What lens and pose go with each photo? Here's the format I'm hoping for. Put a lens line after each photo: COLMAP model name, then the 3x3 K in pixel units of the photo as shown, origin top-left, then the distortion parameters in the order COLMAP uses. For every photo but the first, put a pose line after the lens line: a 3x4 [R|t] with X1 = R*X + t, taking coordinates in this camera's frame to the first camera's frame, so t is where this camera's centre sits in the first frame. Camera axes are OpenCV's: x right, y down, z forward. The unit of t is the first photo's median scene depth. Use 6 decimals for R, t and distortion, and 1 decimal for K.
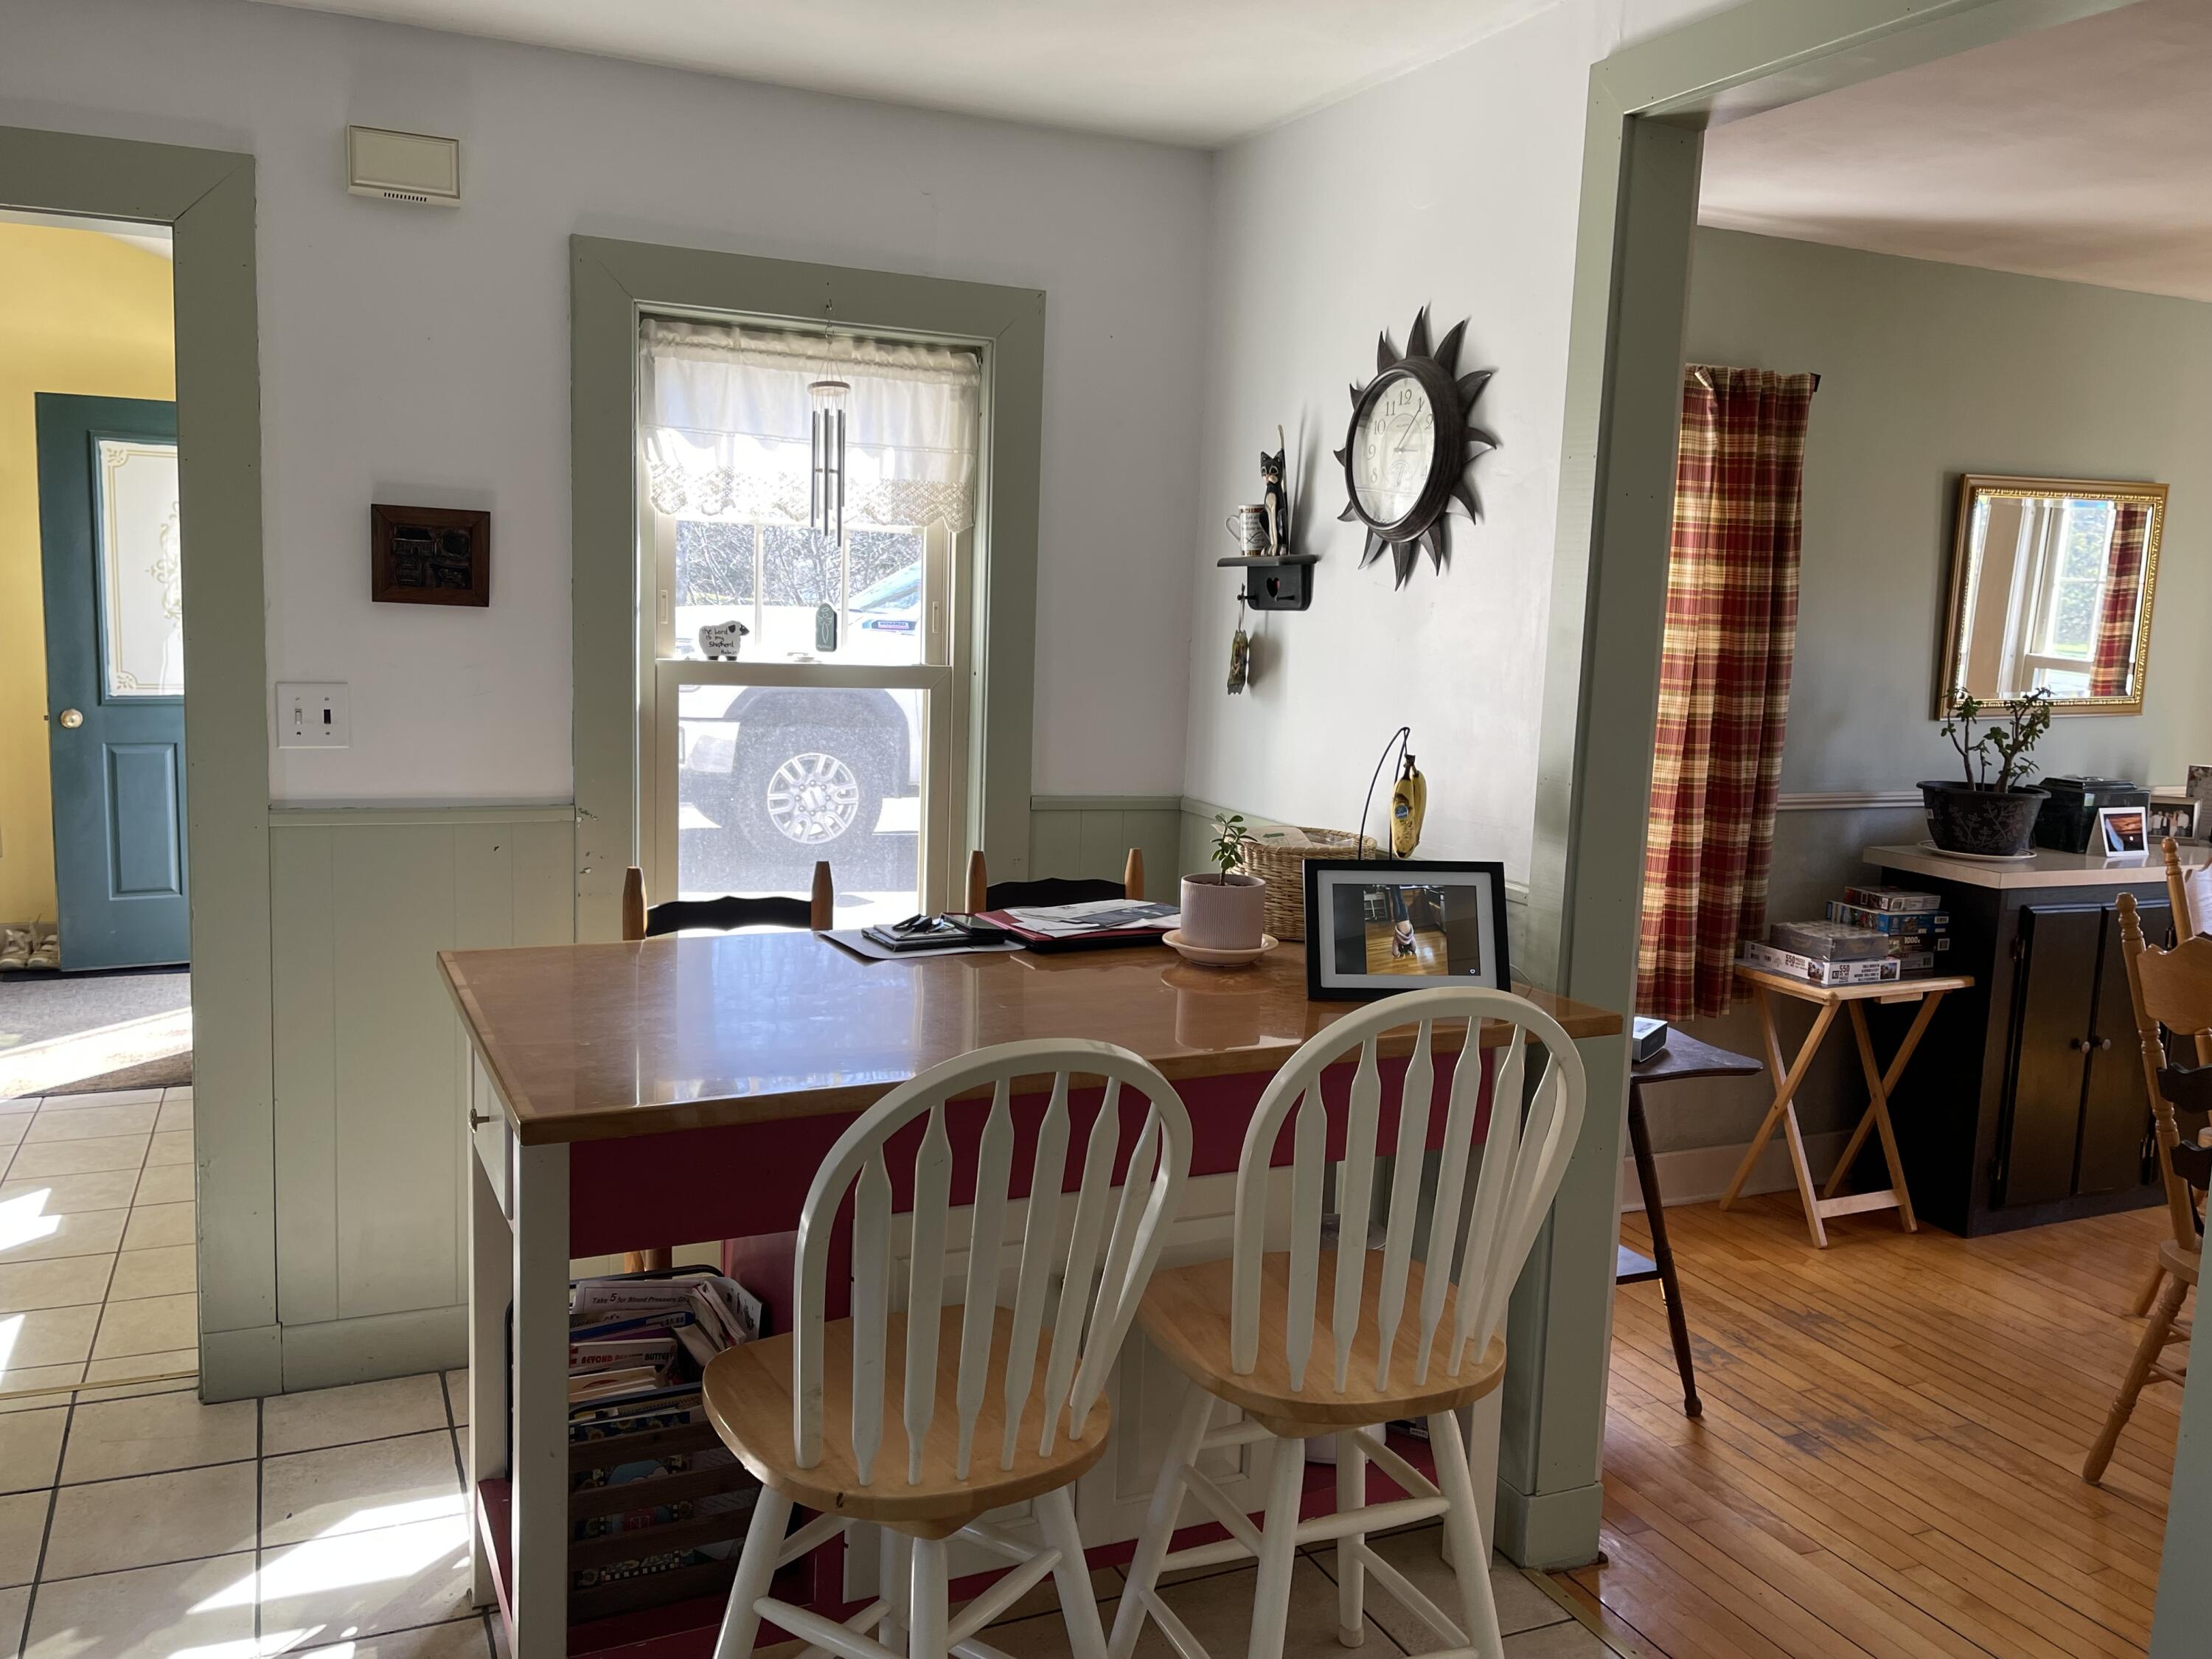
lens RADIAL K [[1774.0, 0, 1106.0], [0, 1774.0, 829.5], [0, 0, 1]] dist [0.006604, 0.006258]
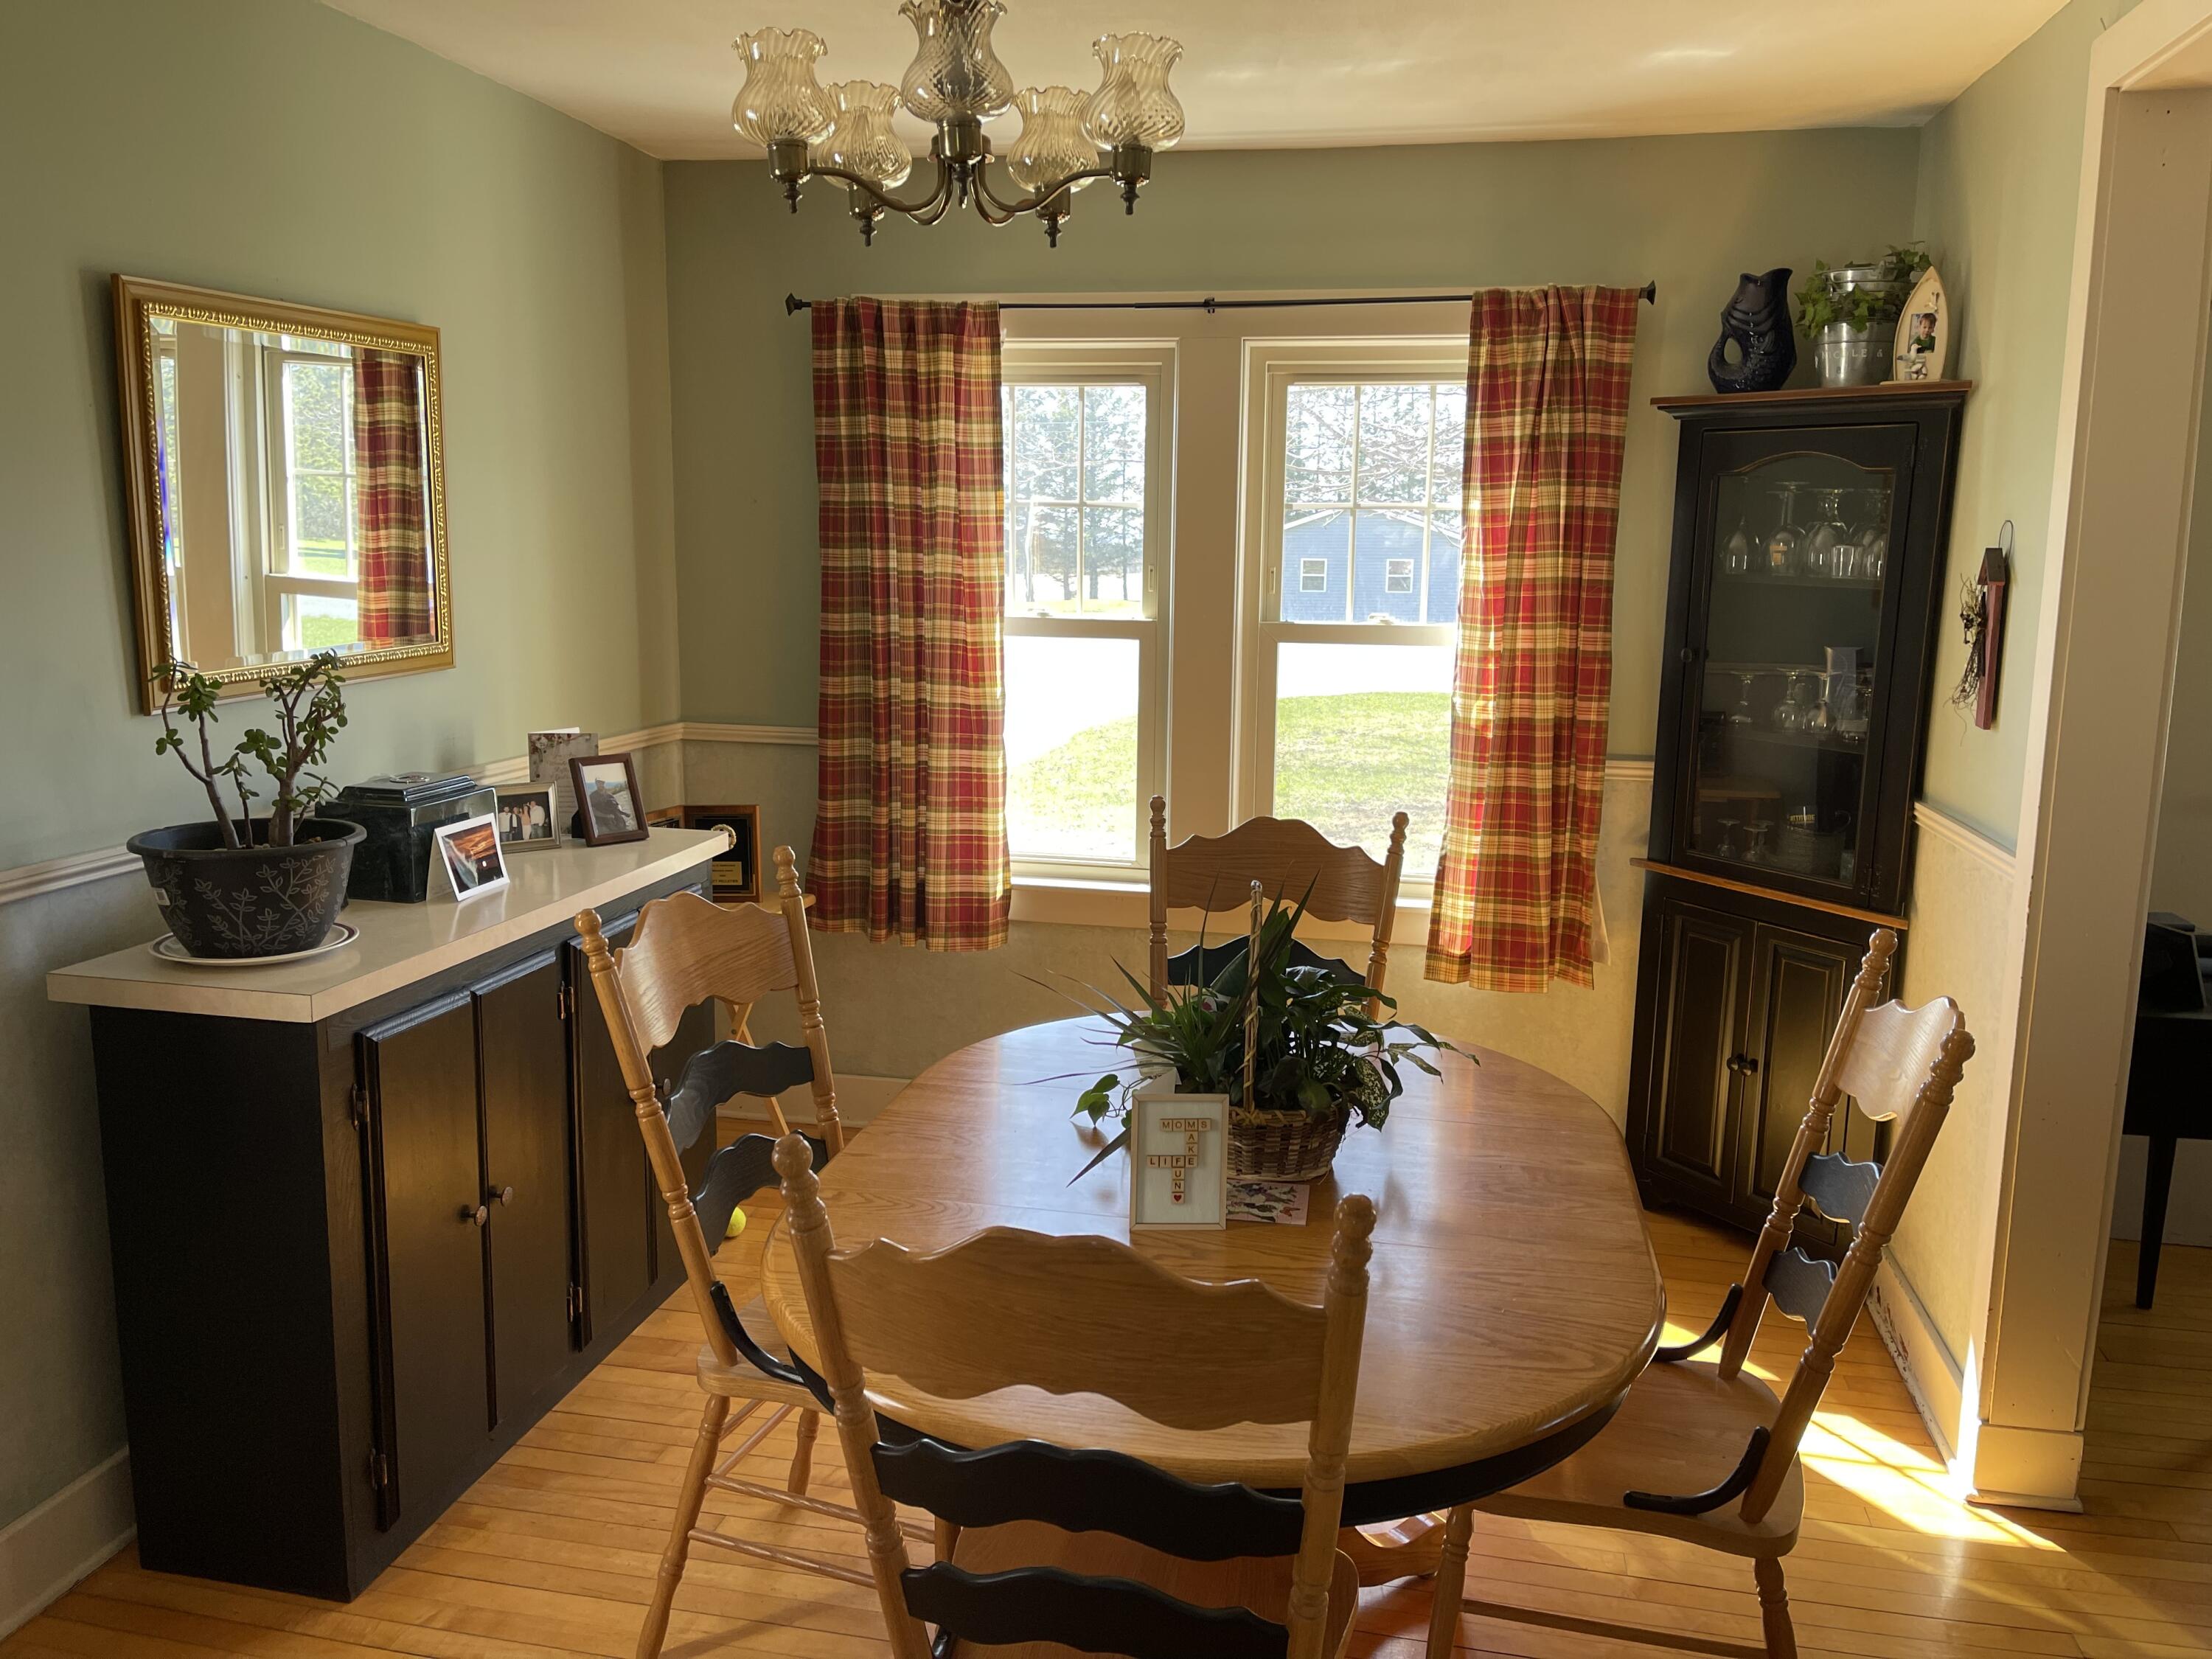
lens RADIAL K [[1676.4, 0, 1106.0], [0, 1676.4, 829.5], [0, 0, 1]] dist [0.093837, -0.126298]
pose [[0.590952, -0.162234, 0.790225, 0.218561], [0.111392, 0.986596, 0.119247, -0.058268], [-0.798979, 0.017556, 0.601102, 0.440590]]
